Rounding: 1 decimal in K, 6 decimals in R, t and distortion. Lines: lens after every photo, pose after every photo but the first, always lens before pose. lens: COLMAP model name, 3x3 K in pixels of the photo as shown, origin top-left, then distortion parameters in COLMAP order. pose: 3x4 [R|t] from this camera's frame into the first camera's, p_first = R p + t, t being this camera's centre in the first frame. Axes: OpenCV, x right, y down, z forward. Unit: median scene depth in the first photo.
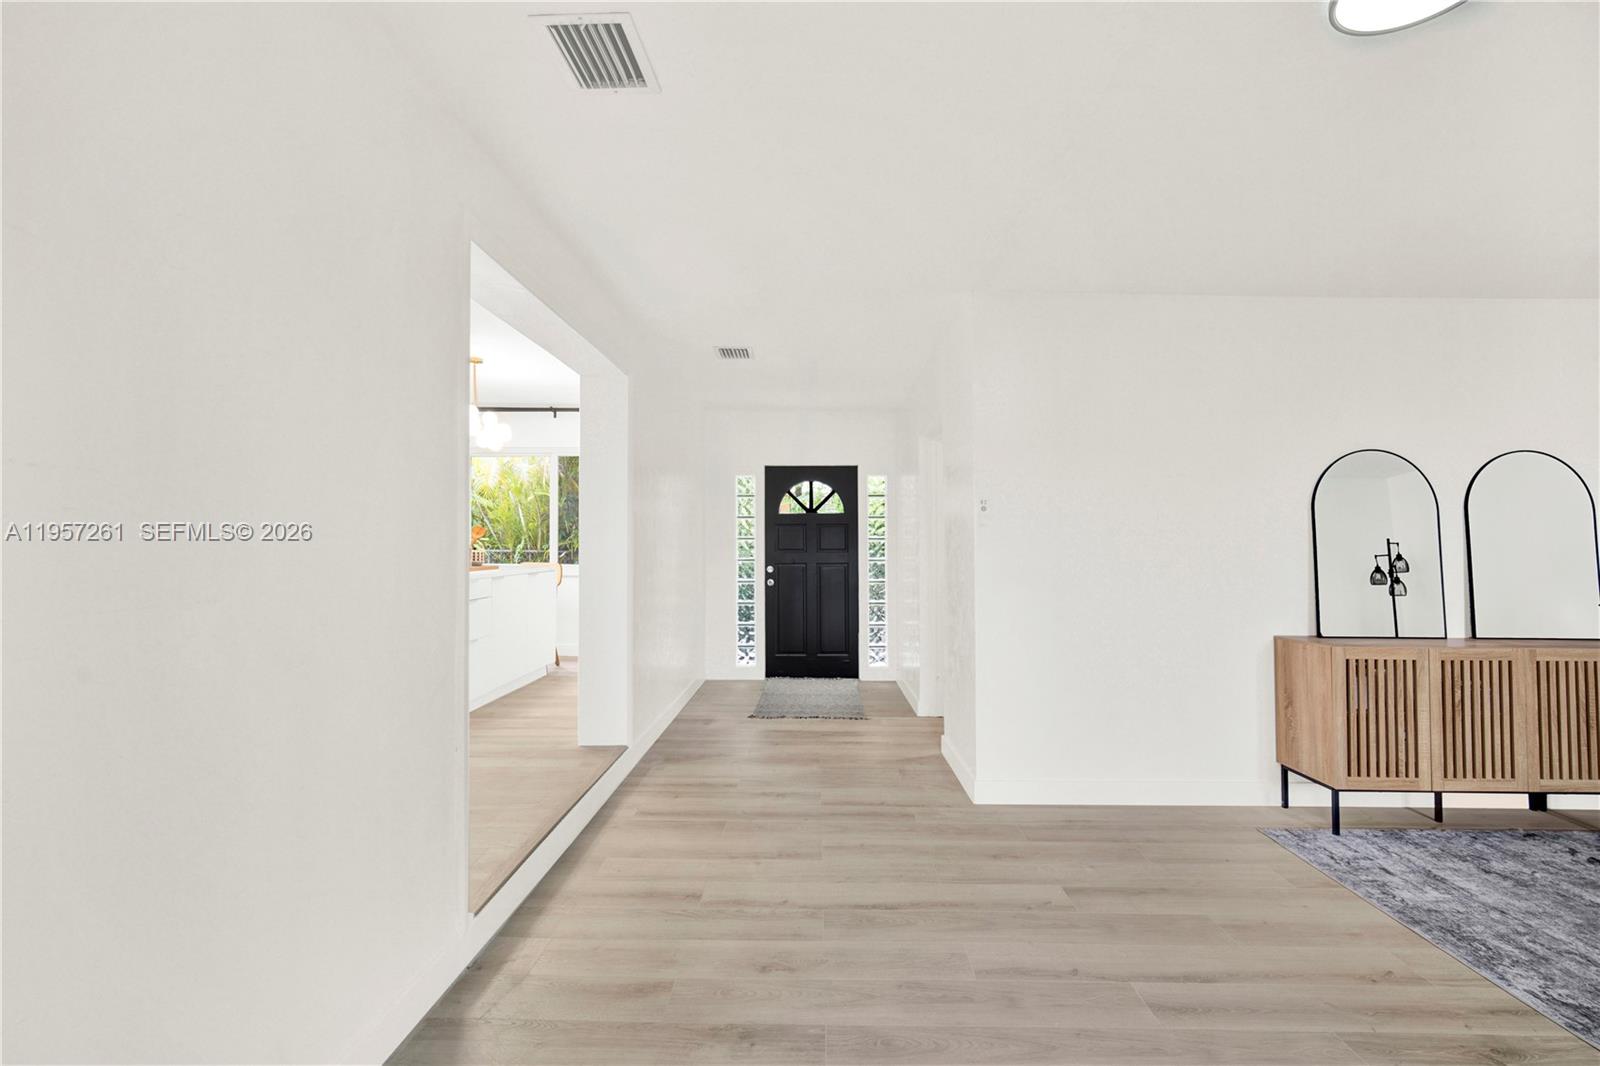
lens RADIAL K [[718.4, 0, 802.4], [0, 718.4, 534.2], [0, 0, 1]] dist [0.000263, 0.000423]
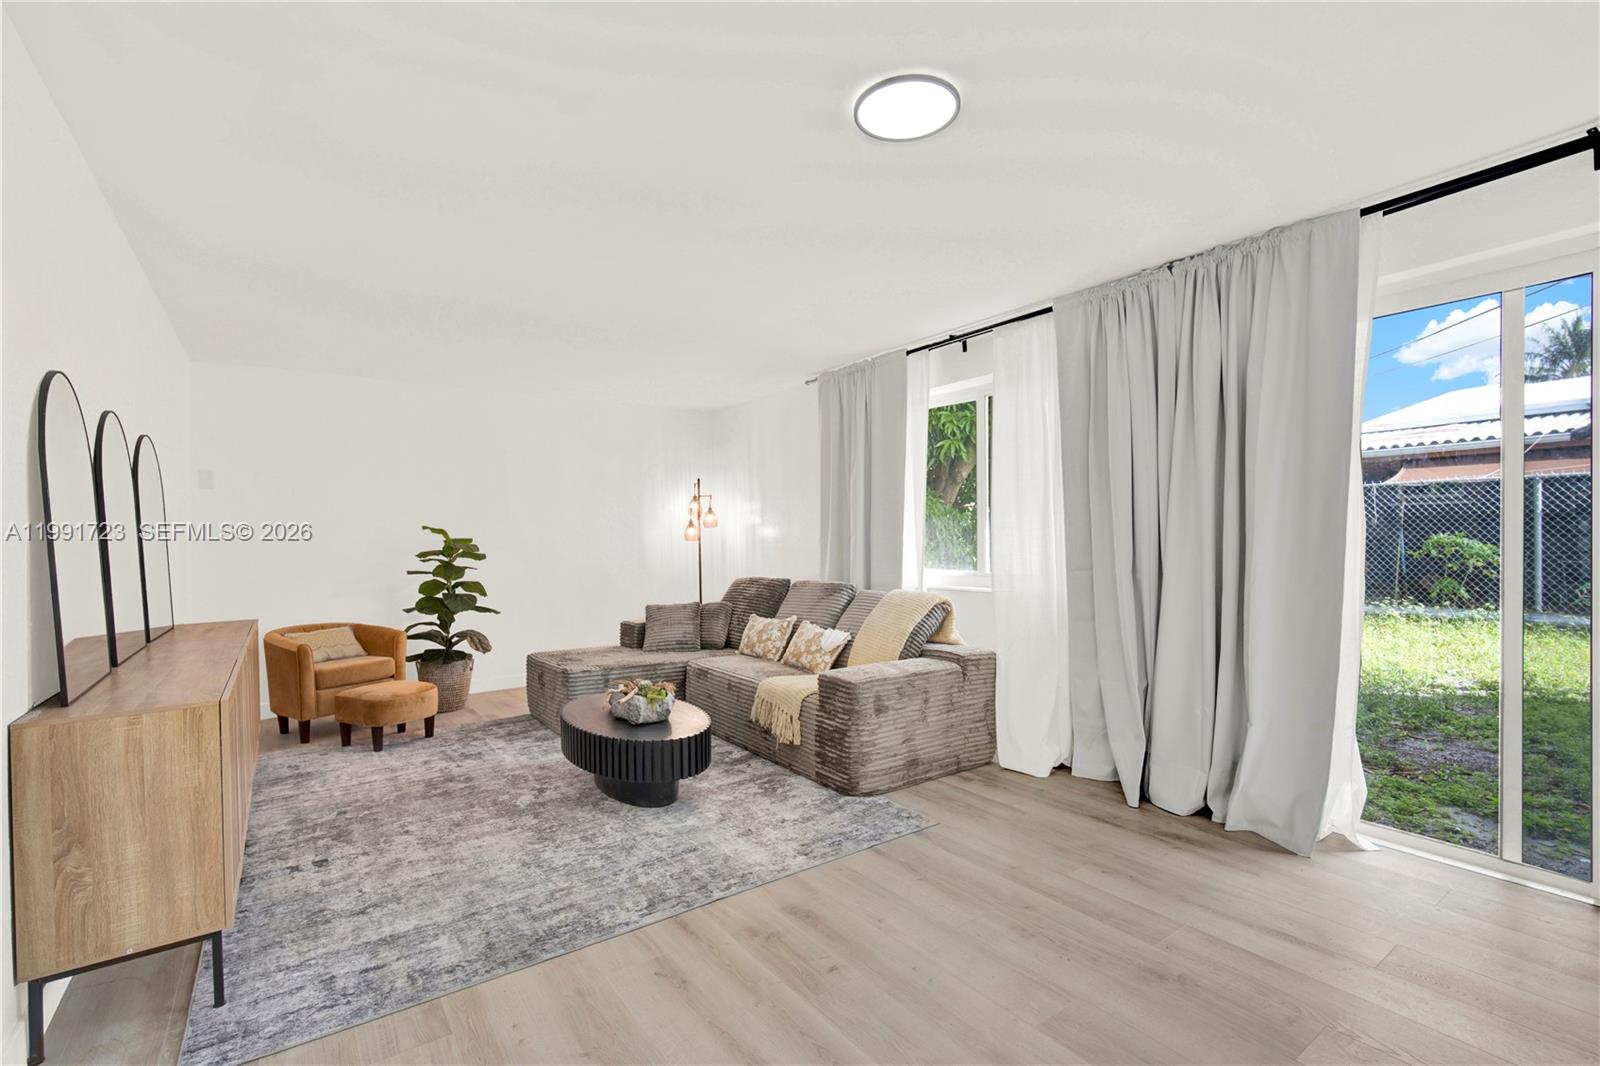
lens RADIAL K [[718.4, 0, 803.3], [0, 718.4, 538.2], [0, 0, 1]] dist [0.000263, 0.000423]
pose [[-0.613161, -0.002802, 0.789953, -0.055226], [-0.014049, 0.999874, -0.007358, 0.017411], [-0.789833, -0.015609, -0.613123, 1.099510]]
